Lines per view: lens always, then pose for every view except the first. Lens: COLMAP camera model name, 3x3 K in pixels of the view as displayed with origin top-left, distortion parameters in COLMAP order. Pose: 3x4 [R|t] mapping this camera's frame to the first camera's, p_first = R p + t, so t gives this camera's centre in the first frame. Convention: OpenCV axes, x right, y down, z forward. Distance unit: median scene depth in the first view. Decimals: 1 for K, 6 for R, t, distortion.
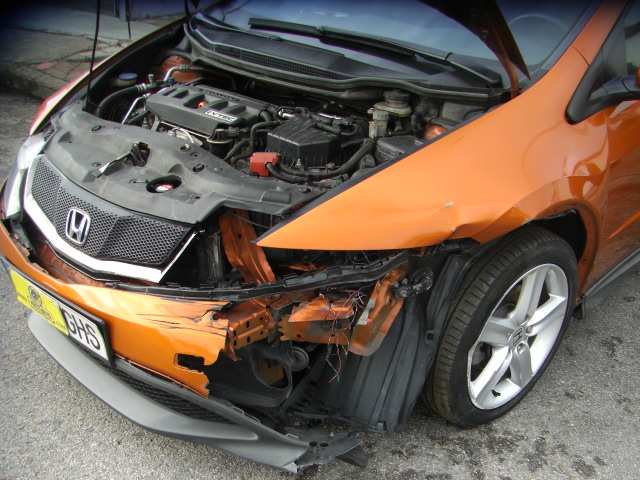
lens RADIAL K [[713.3, 0, 317.7], [0, 713.3, 288.3], [0, 0, 1]] dist [-0.126916, 0.000000]
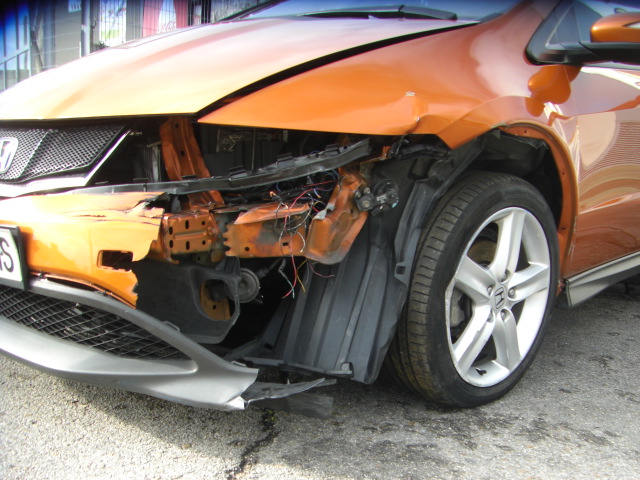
lens RADIAL K [[713.3, 0, 320.8], [0, 713.3, 317.7], [0, 0, 1]] dist [-0.126916, 0.000000]
pose [[0.998635, -0.015871, 0.049767, 0.017112], [0.028343, 0.964923, -0.260997, 0.351019], [-0.043879, 0.262052, 0.964056, 0.179939]]
